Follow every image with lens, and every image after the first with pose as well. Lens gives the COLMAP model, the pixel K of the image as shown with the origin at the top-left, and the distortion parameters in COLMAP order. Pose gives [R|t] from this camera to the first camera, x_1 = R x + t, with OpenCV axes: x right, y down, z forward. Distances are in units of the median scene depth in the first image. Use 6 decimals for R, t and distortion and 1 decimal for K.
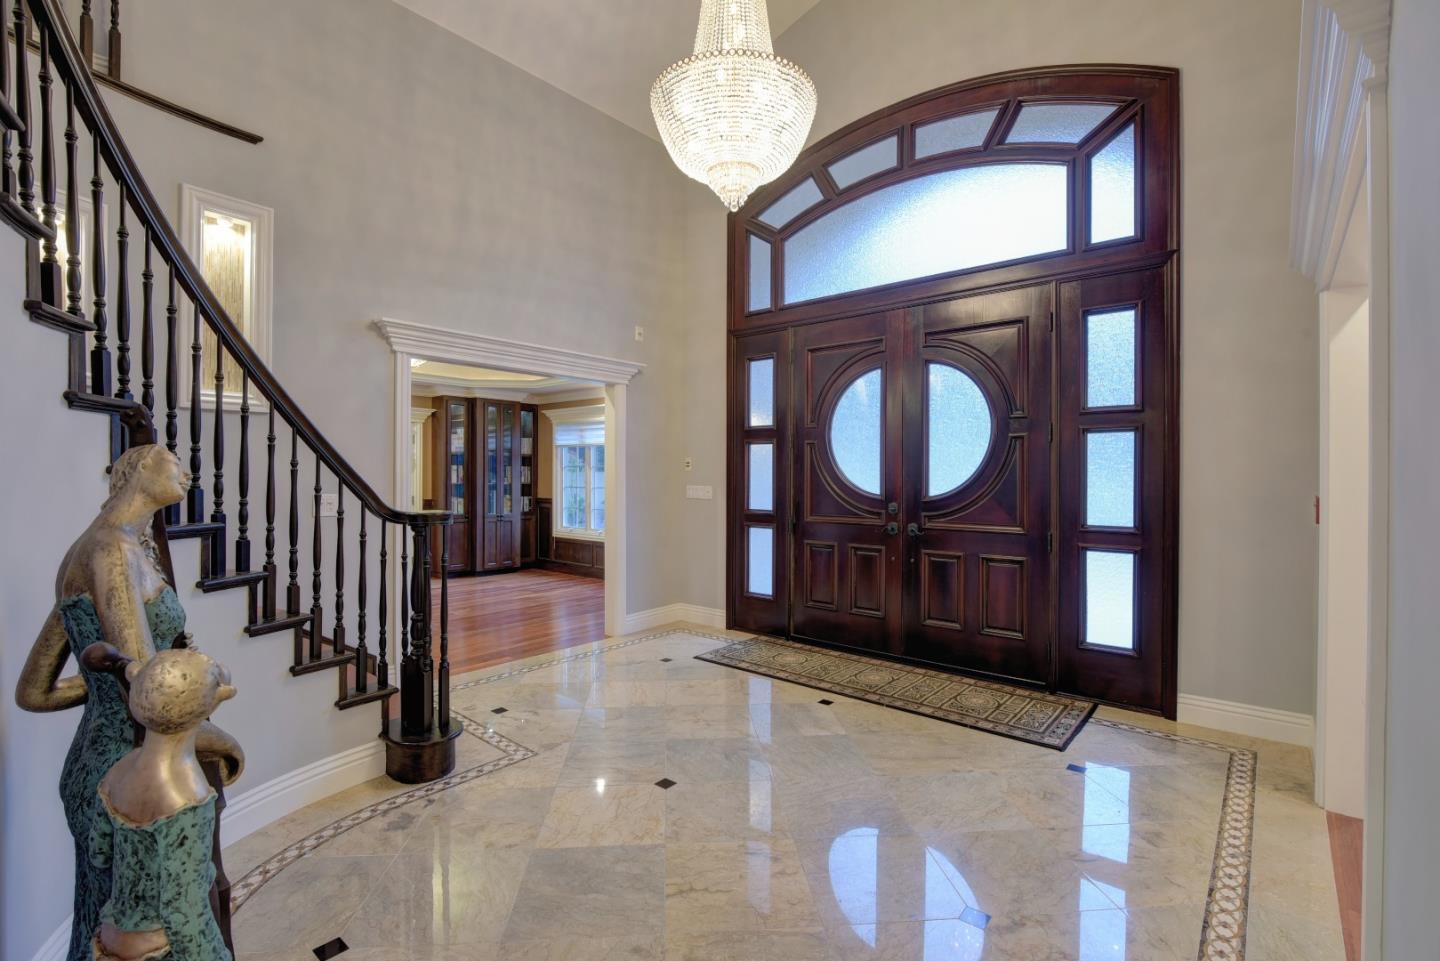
lens RADIAL K [[651.0, 0, 718.3], [0, 651.0, 476.7], [0, 0, 1]] dist [-0.017636, 0.002176]
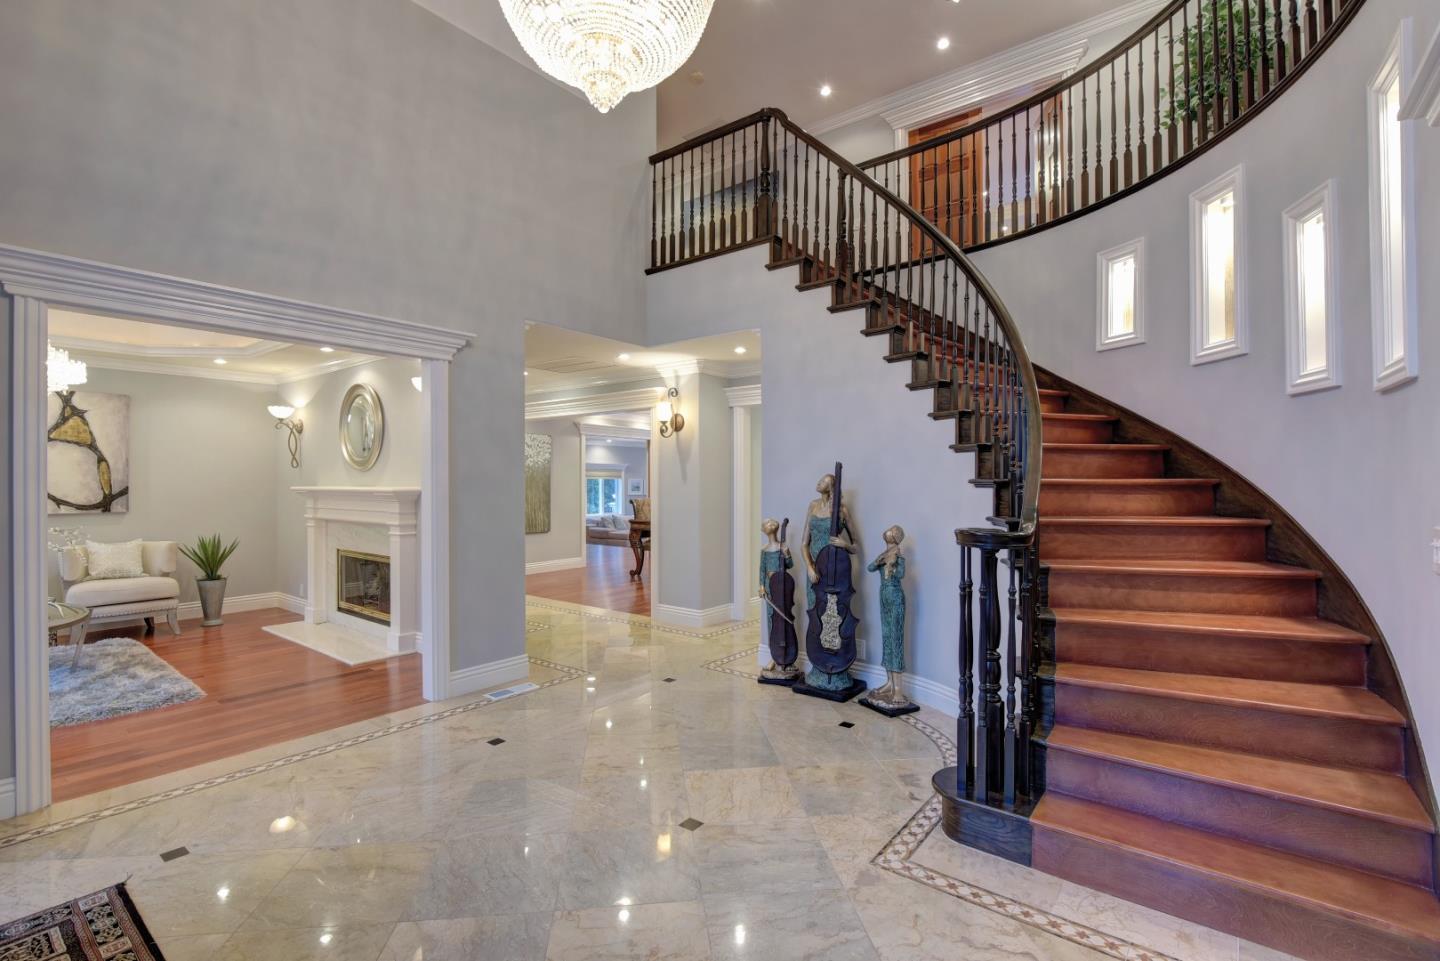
lens RADIAL K [[651.0, 0, 718.2], [0, 651.0, 480.1], [0, 0, 1]] dist [-0.017636, 0.002176]
pose [[-0.999172, -0.003440, -0.040528, -0.080887], [-0.003477, 0.999994, 0.000849, -0.008651], [0.040525, 0.000990, -0.999178, 1.902737]]
